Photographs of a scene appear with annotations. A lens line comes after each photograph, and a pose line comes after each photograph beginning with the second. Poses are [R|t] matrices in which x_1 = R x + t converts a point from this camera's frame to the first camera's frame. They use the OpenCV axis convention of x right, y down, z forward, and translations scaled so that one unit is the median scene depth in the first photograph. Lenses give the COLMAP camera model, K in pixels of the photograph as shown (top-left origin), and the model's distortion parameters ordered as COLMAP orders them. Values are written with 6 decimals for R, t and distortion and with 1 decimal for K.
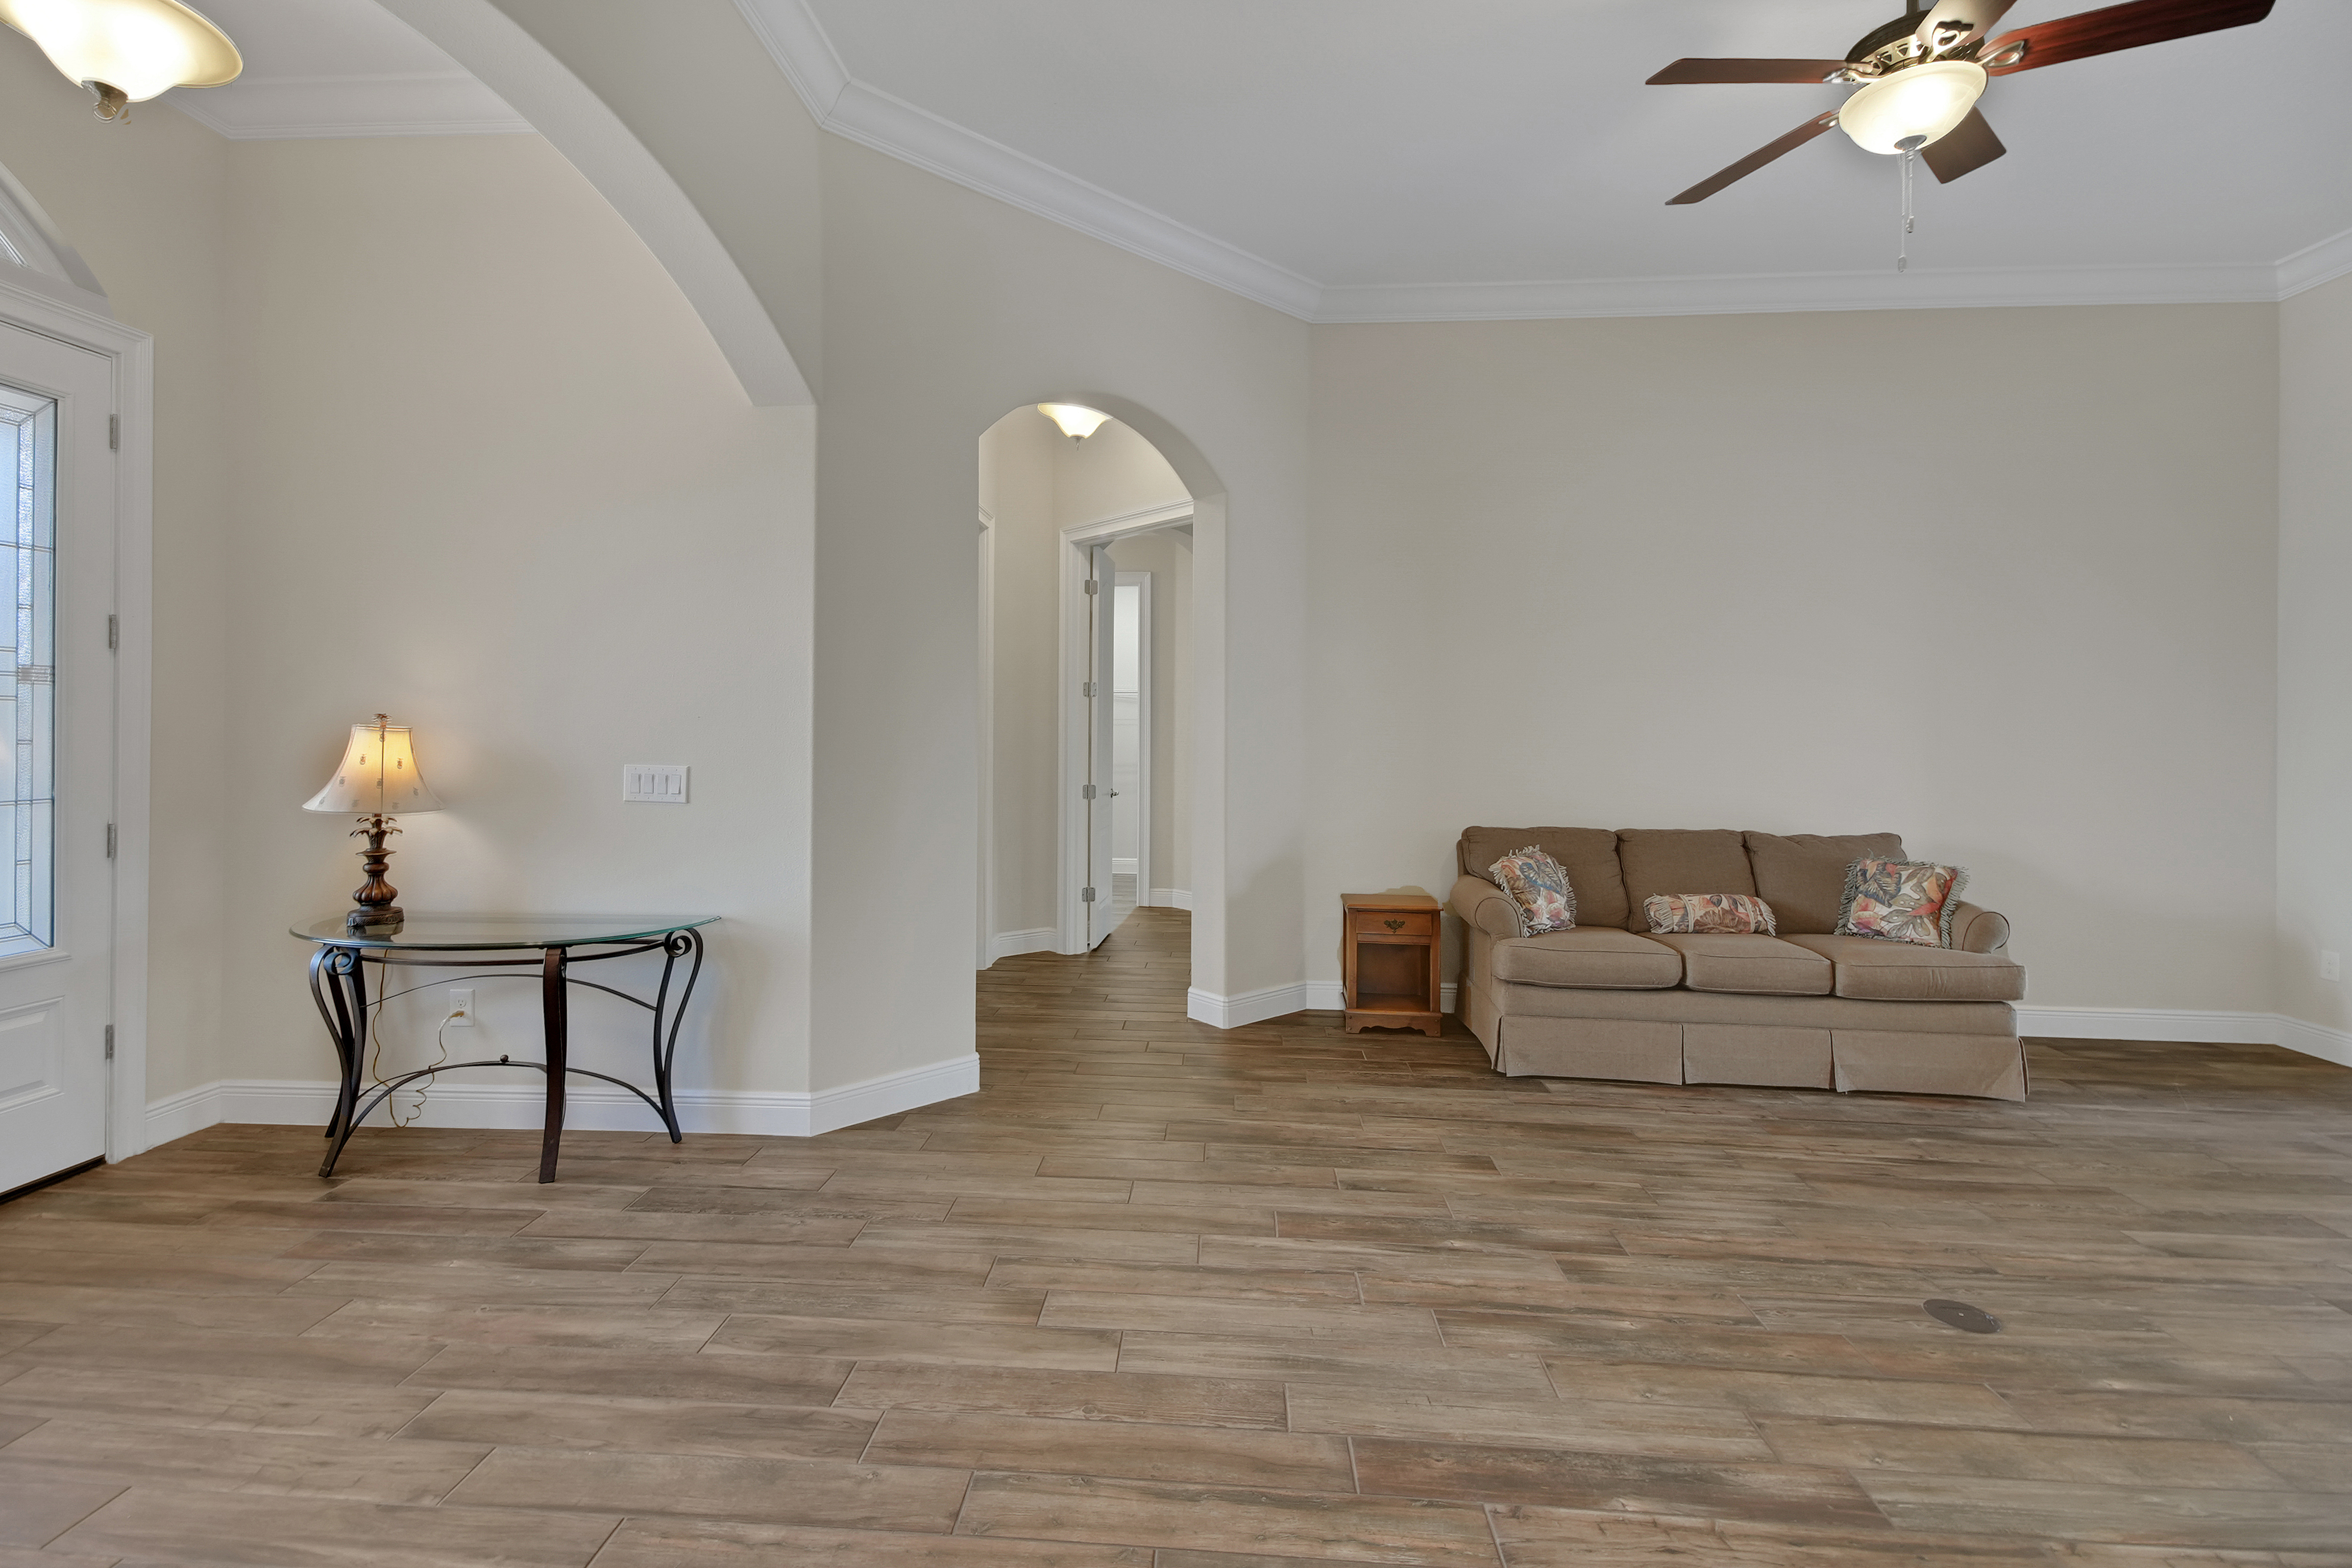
lens RADIAL K [[1059.6, 0, 1151.7], [0, 1059.6, 727.0], [0, 0, 1]] dist [0.063753, -0.028546]
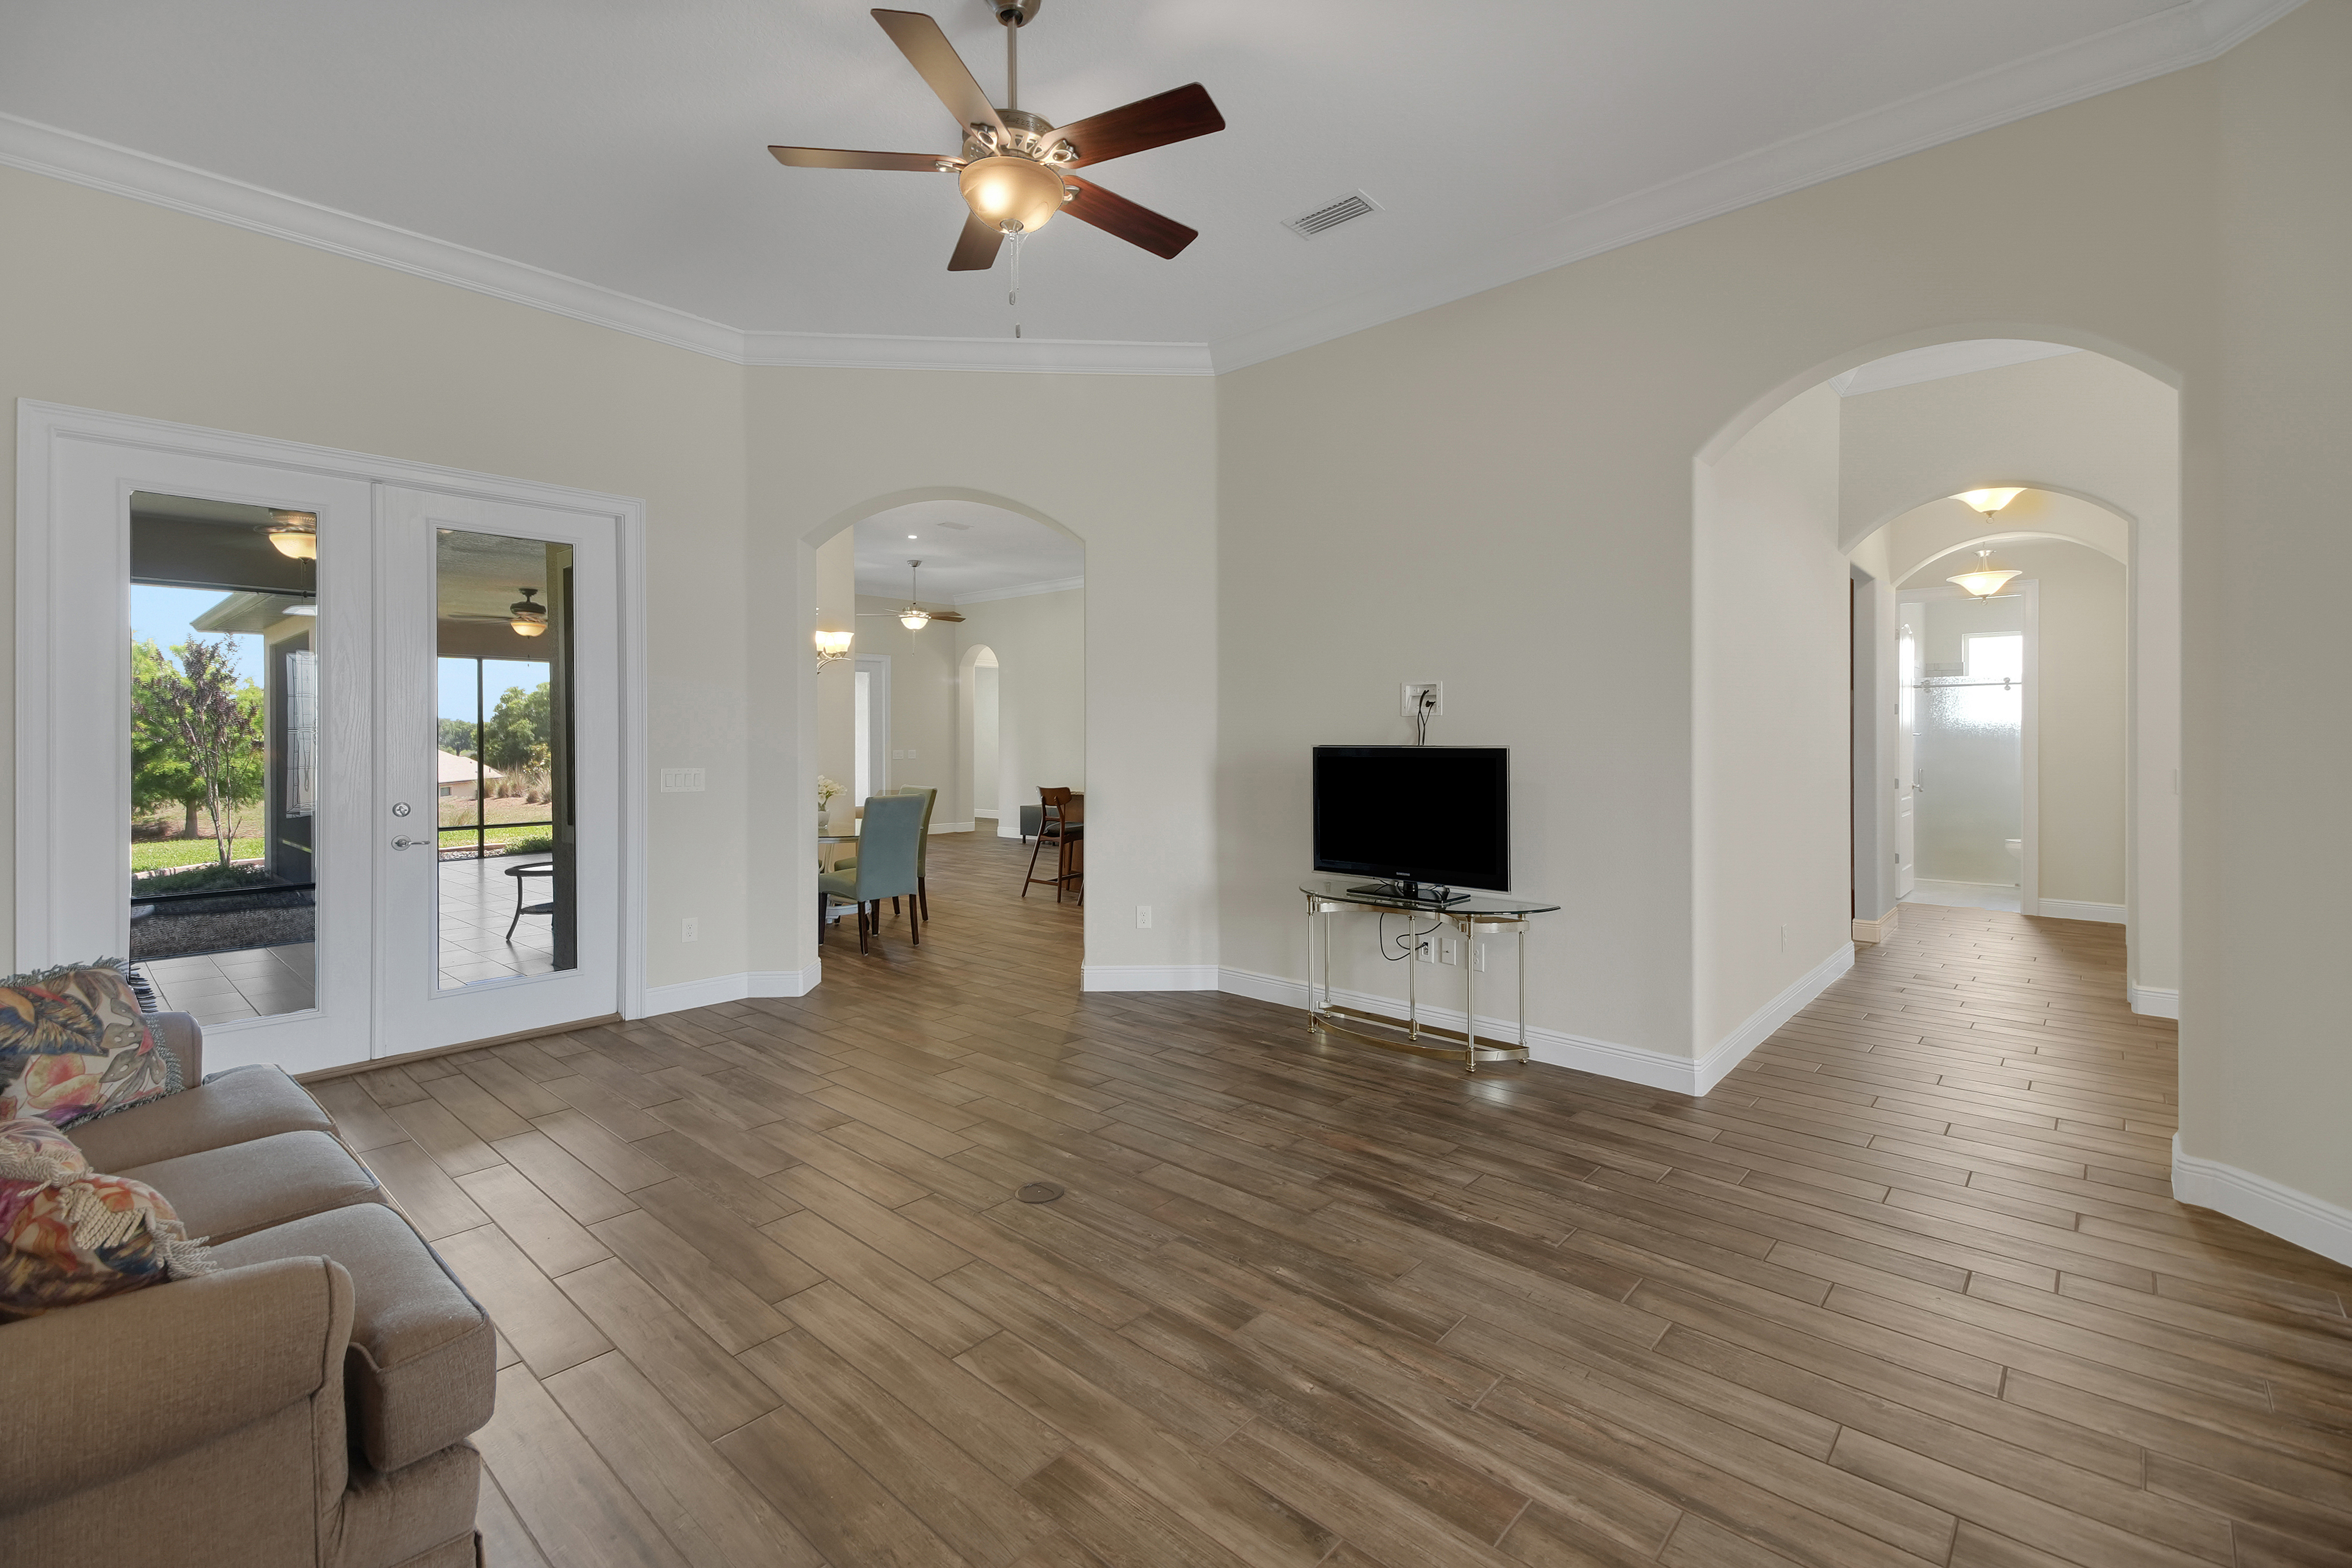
lens RADIAL K [[1015.2, 0, 1165.0], [0, 1015.2, 751.8], [0, 0, 1]] dist [0.049854, -0.028899]
pose [[-0.790326, -0.014452, 0.612516, -0.076574], [-0.008901, 0.999887, 0.012107, 0.005376], [-0.612622, 0.004116, -0.790365, 1.404855]]
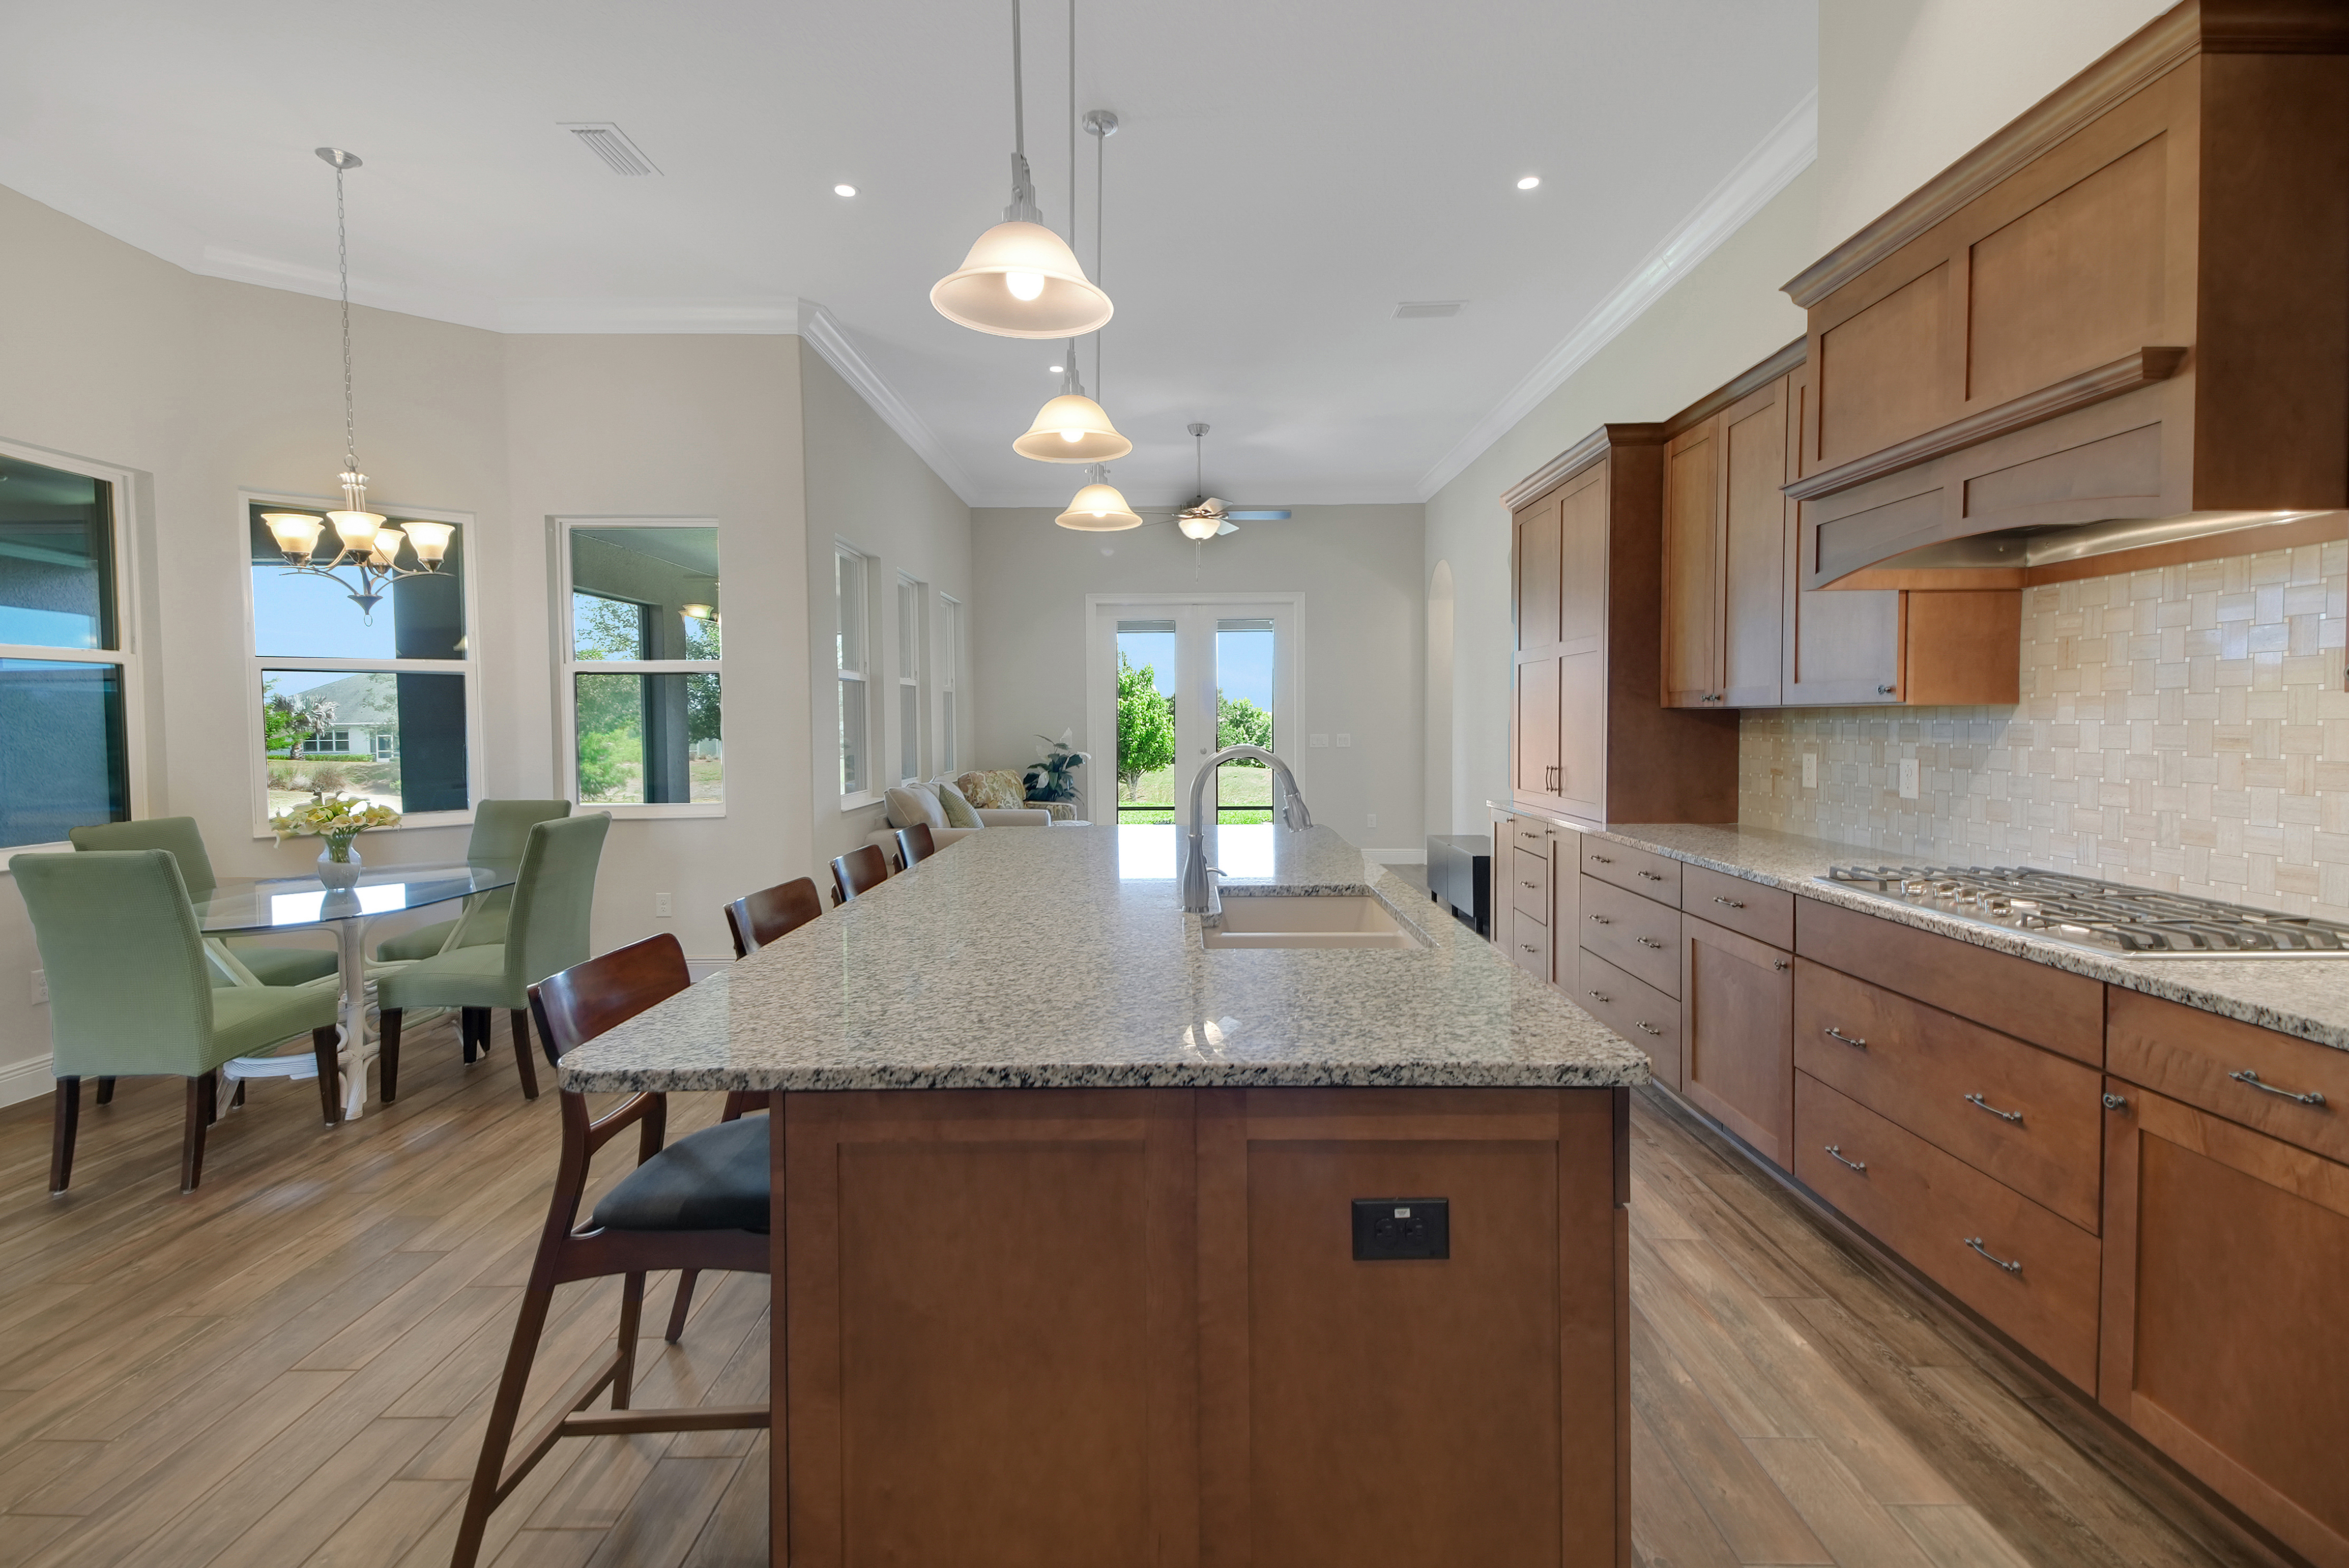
lens RADIAL K [[1028.5, 0, 1168.3], [0, 1028.5, 749.5], [0, 0, 1]] dist [0.044844, -0.022593]
pose [[-0.067284, -0.039722, 0.996943, 0.579877], [0.002224, 0.999199, 0.039962, -0.014435], [-0.997731, 0.004906, -0.067142, -0.648345]]
